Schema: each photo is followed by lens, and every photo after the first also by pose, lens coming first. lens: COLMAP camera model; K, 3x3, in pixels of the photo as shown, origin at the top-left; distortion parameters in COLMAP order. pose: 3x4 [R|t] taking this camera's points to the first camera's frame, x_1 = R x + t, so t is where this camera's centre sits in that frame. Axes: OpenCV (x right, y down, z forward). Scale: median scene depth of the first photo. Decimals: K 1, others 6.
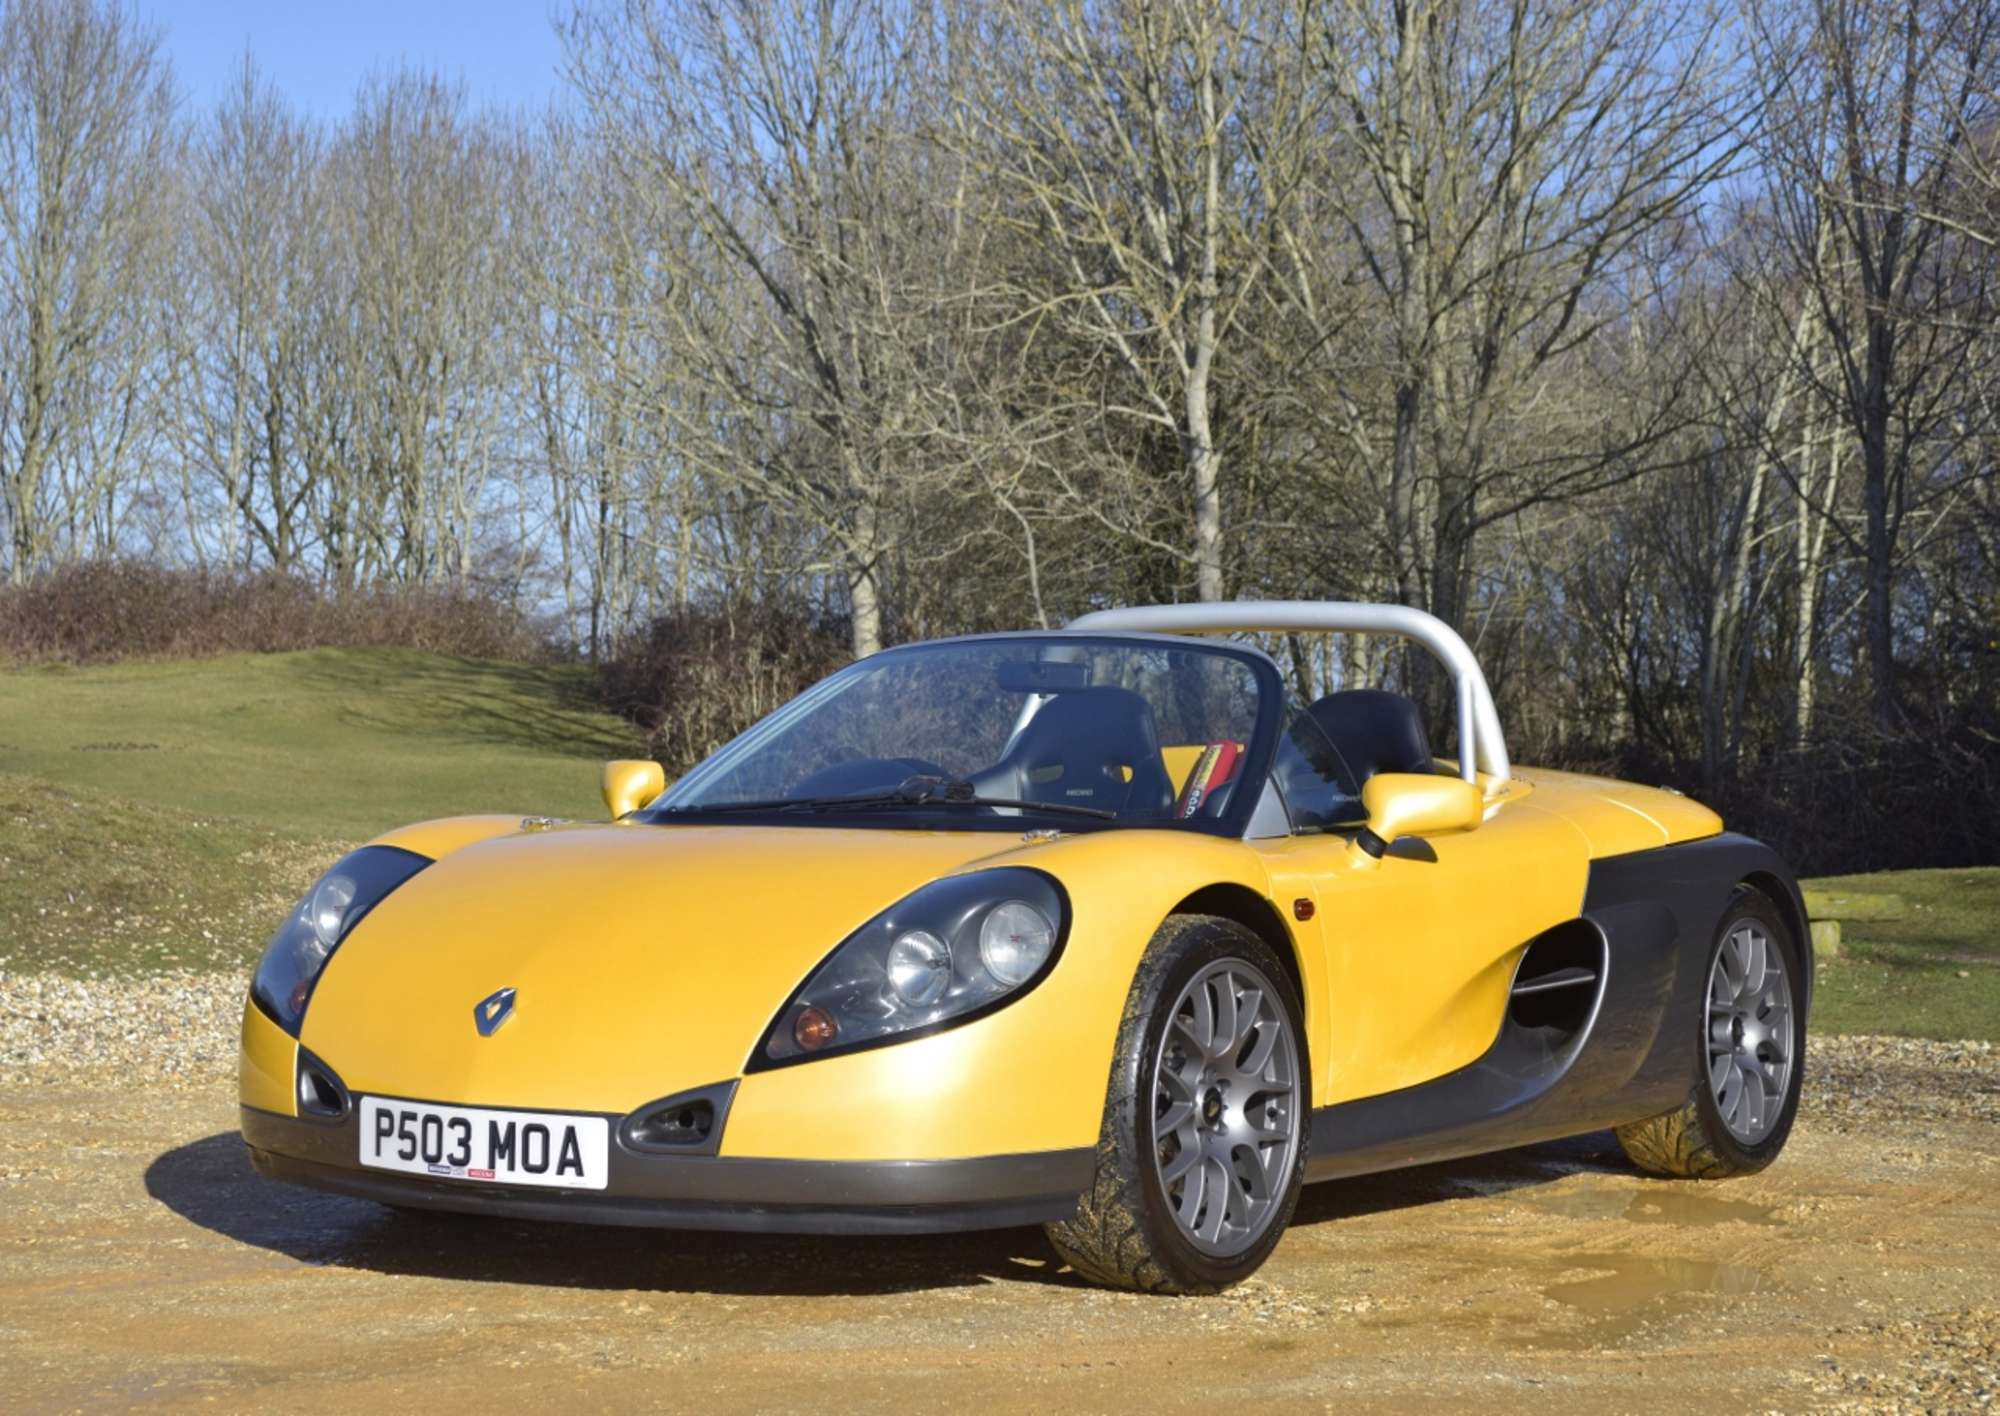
lens RADIAL K [[3945.8, 0, 981.9], [0, 3945.8, 709.0], [0, 0, 1]] dist [0.010686, 0.000000]
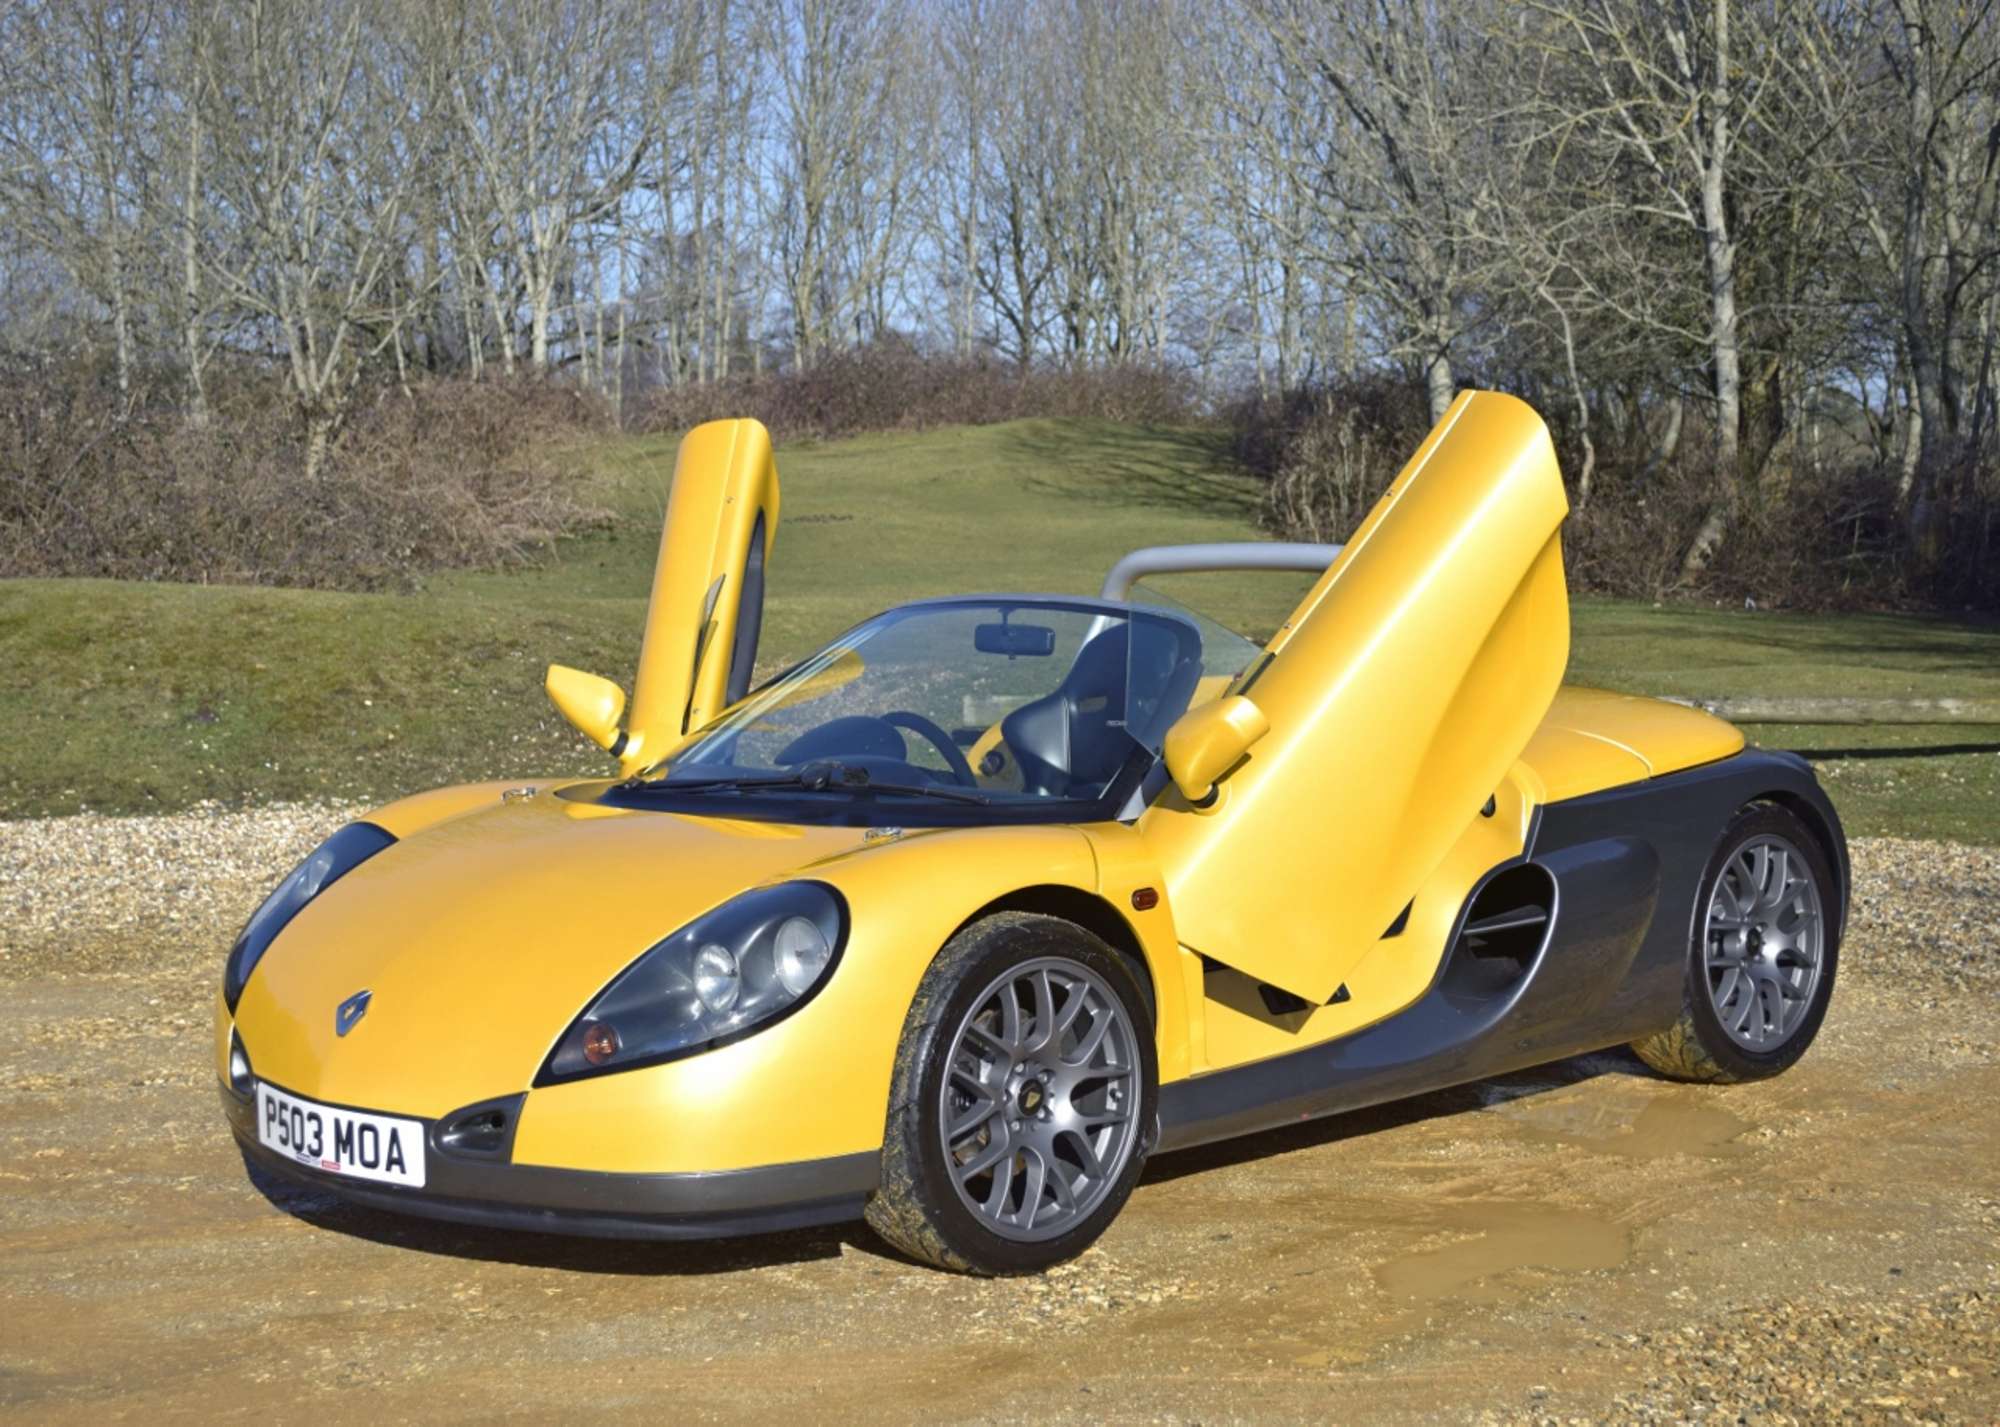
lens RADIAL K [[3266.3, 0, 1014.0], [0, 3266.3, 704.0], [0, 0, 1]] dist [-0.014963, 0.000000]
pose [[0.977327, -0.008966, -0.211546, 0.184604], [0.027237, 0.996126, 0.083613, -0.058839], [0.209977, -0.087479, 0.973785, 0.126424]]
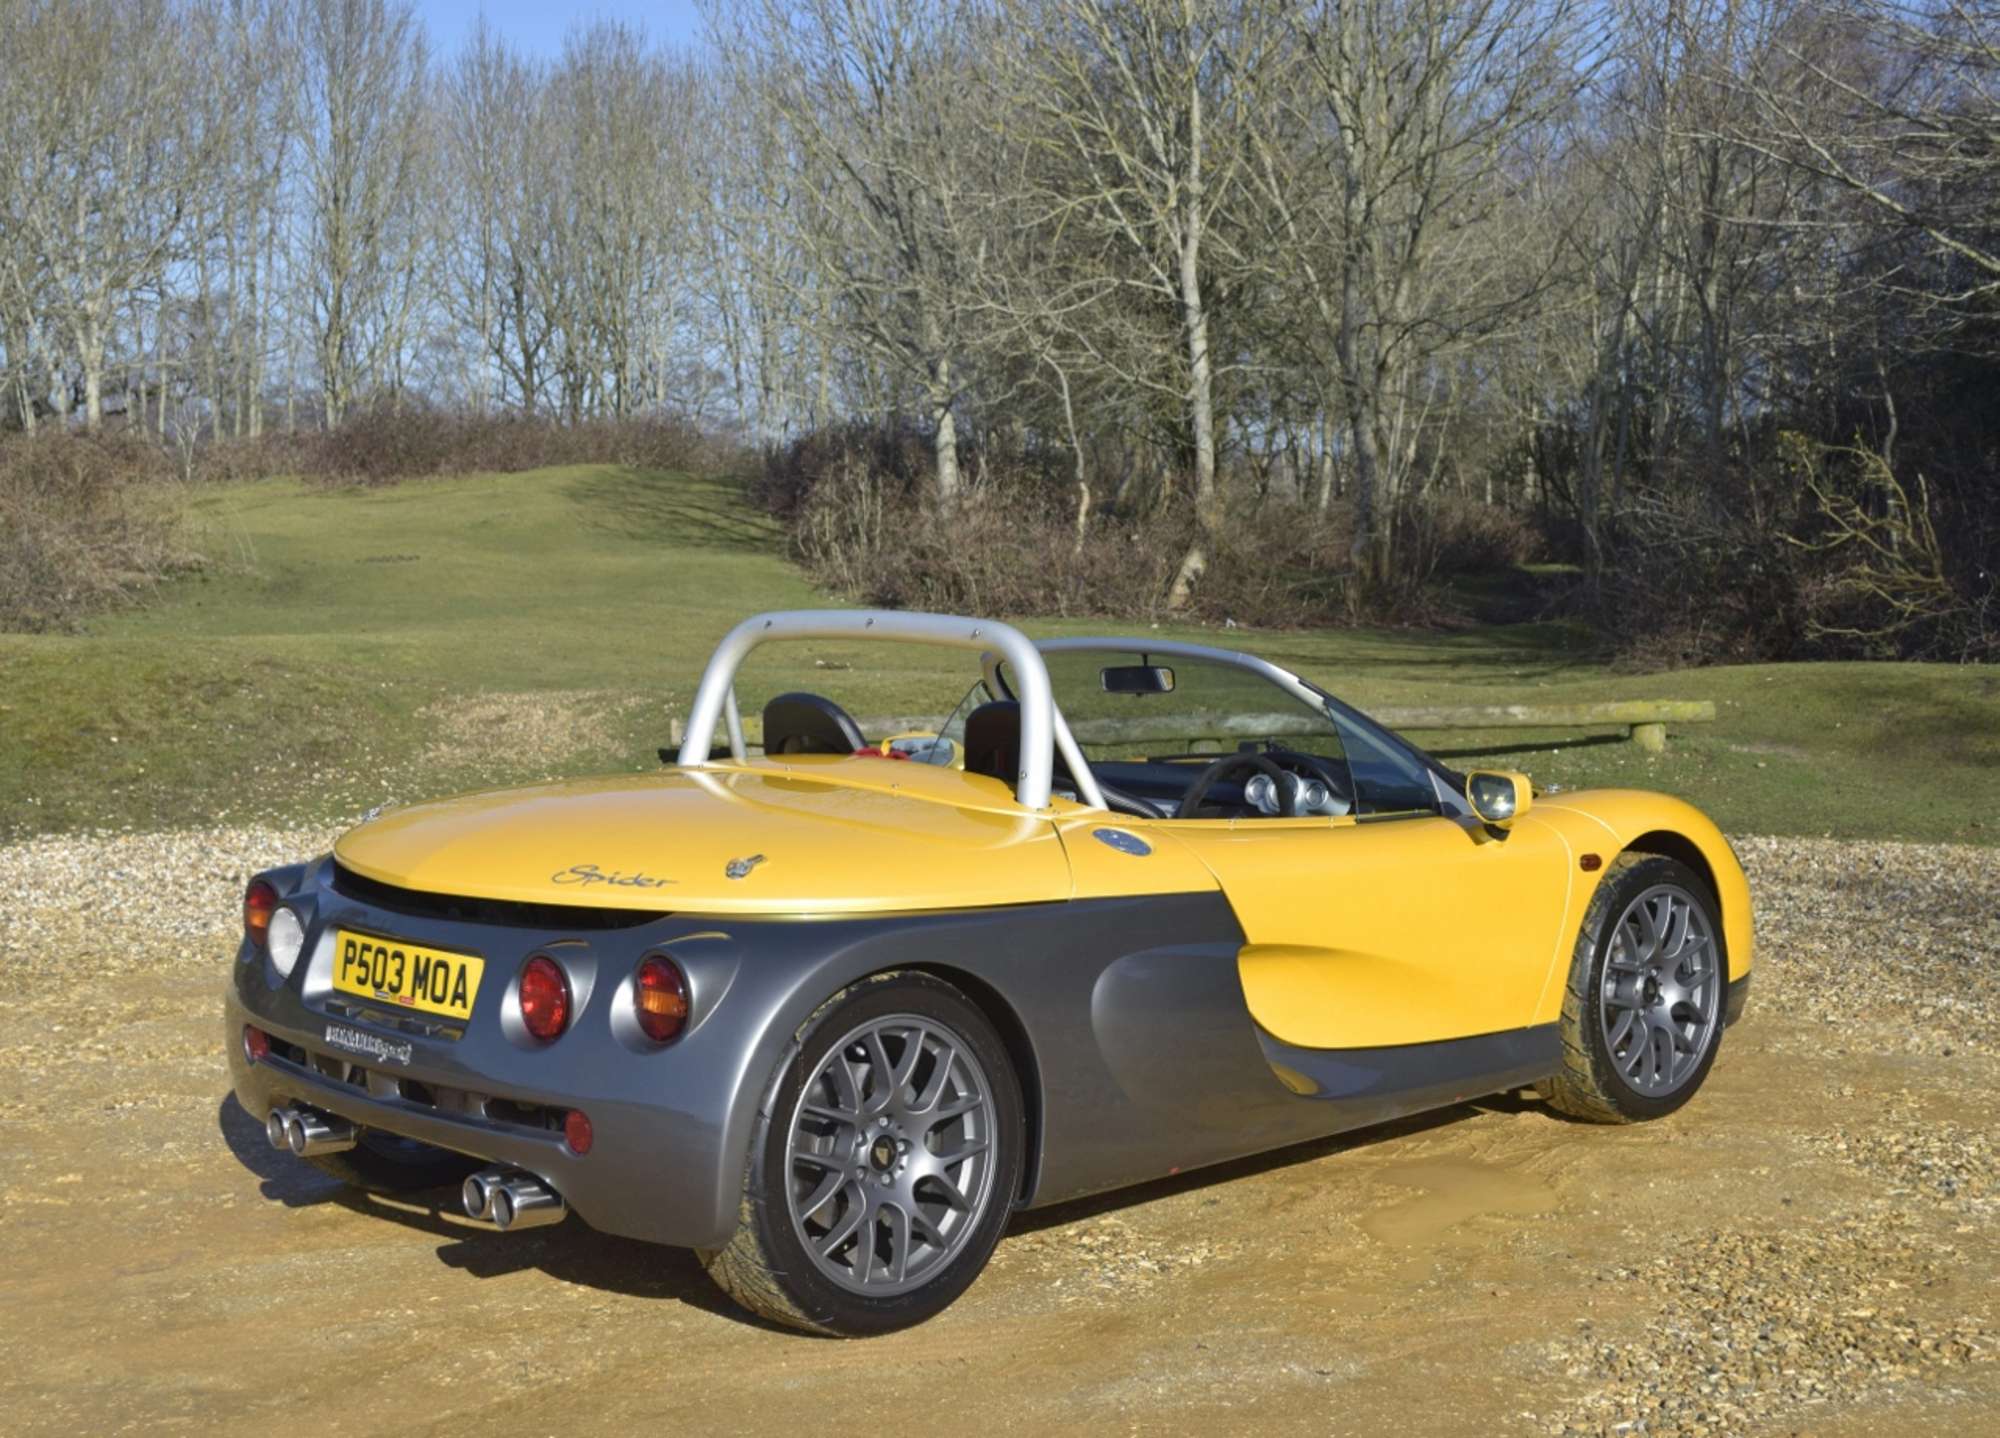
lens RADIAL K [[2881.8, 0, 1004.1], [0, 2881.8, 736.1], [0, 0, 1]] dist [-0.045754, 0.000000]
pose [[0.999172, -0.029879, -0.027627, 0.050701], [0.032425, 0.994773, 0.096828, -0.067557], [0.024589, -0.097644, 0.994918, 0.120754]]
